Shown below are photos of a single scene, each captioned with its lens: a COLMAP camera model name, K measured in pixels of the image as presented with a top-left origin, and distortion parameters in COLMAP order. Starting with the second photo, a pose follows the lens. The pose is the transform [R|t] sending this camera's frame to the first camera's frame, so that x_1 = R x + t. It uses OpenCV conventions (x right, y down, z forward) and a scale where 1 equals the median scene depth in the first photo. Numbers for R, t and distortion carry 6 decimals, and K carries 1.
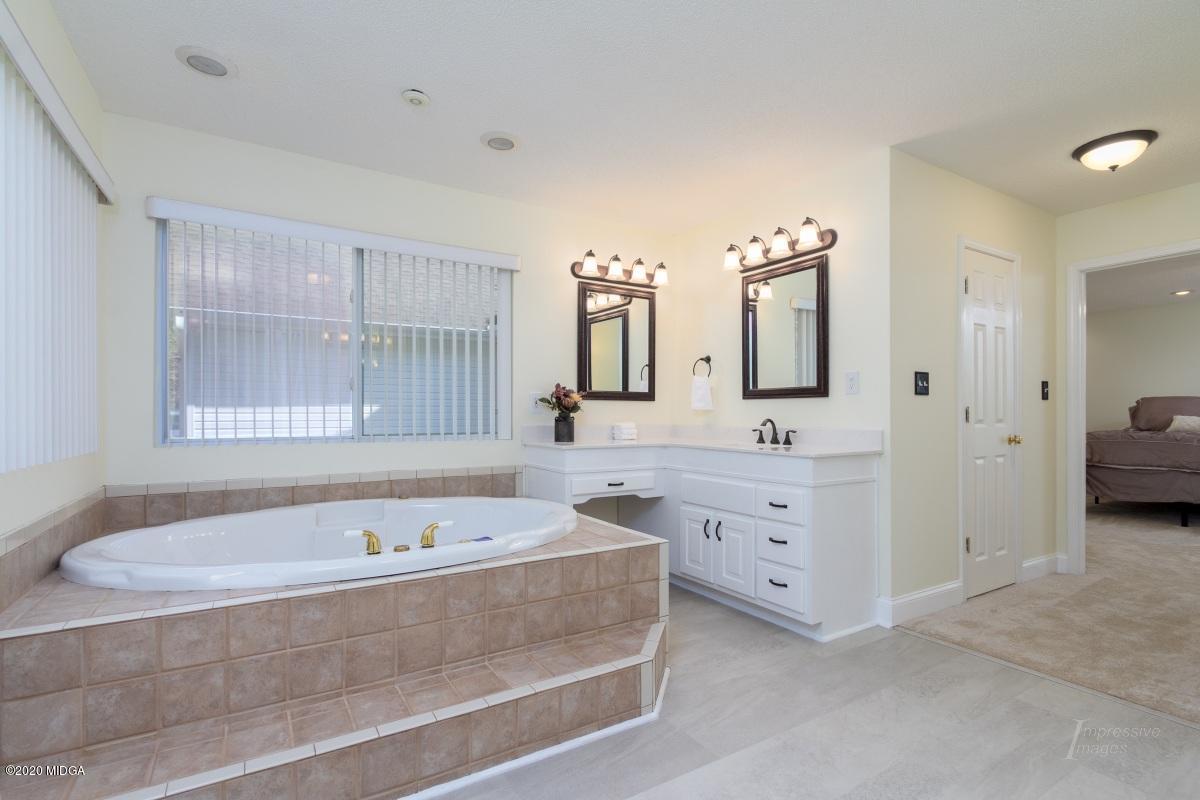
lens RADIAL K [[565.6, 0, 597.0], [0, 565.6, 412.2], [0, 0, 1]] dist [0.000389, 0.000204]
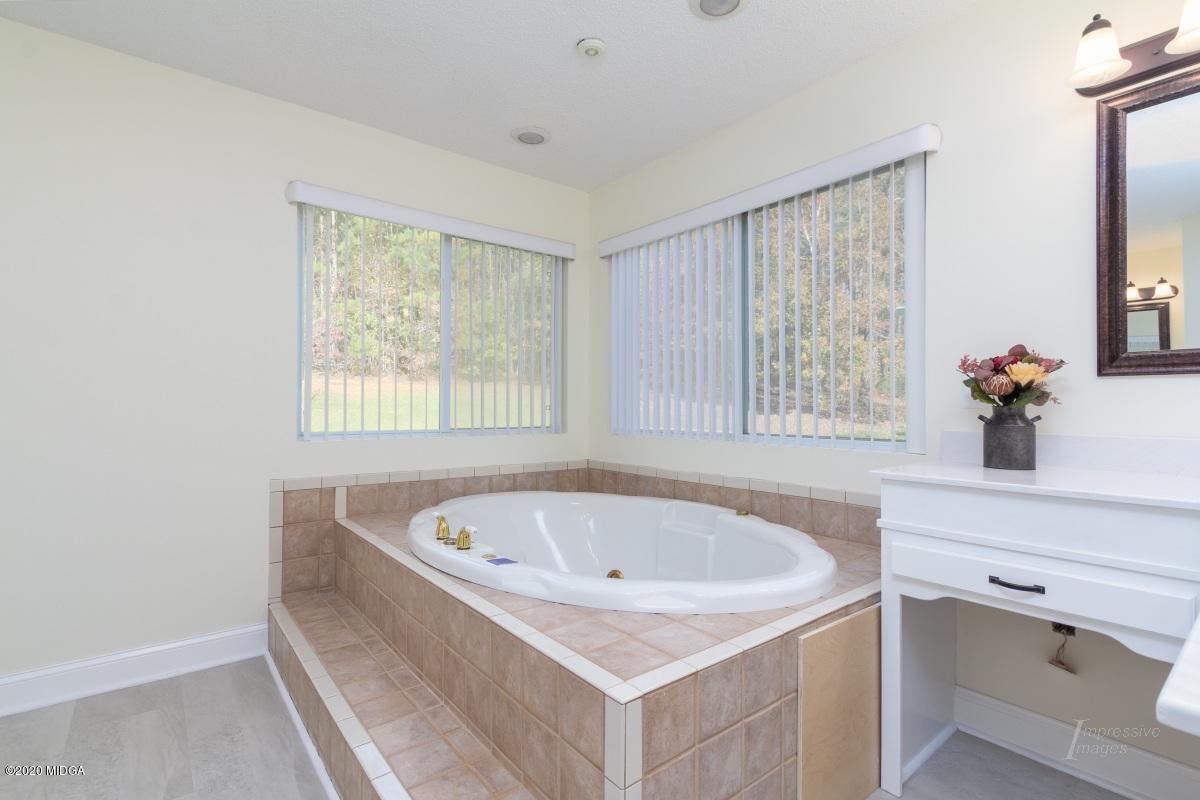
lens RADIAL K [[558.6, 0, 603.7], [0, 558.6, 402.6], [0, 0, 1]] dist [0.001943, 0.000301]
pose [[0.131799, -0.010417, -0.991222, 0.564319], [-0.000019, 0.999945, -0.010512, 0.003679], [0.991277, 0.001405, 0.131791, 0.953077]]
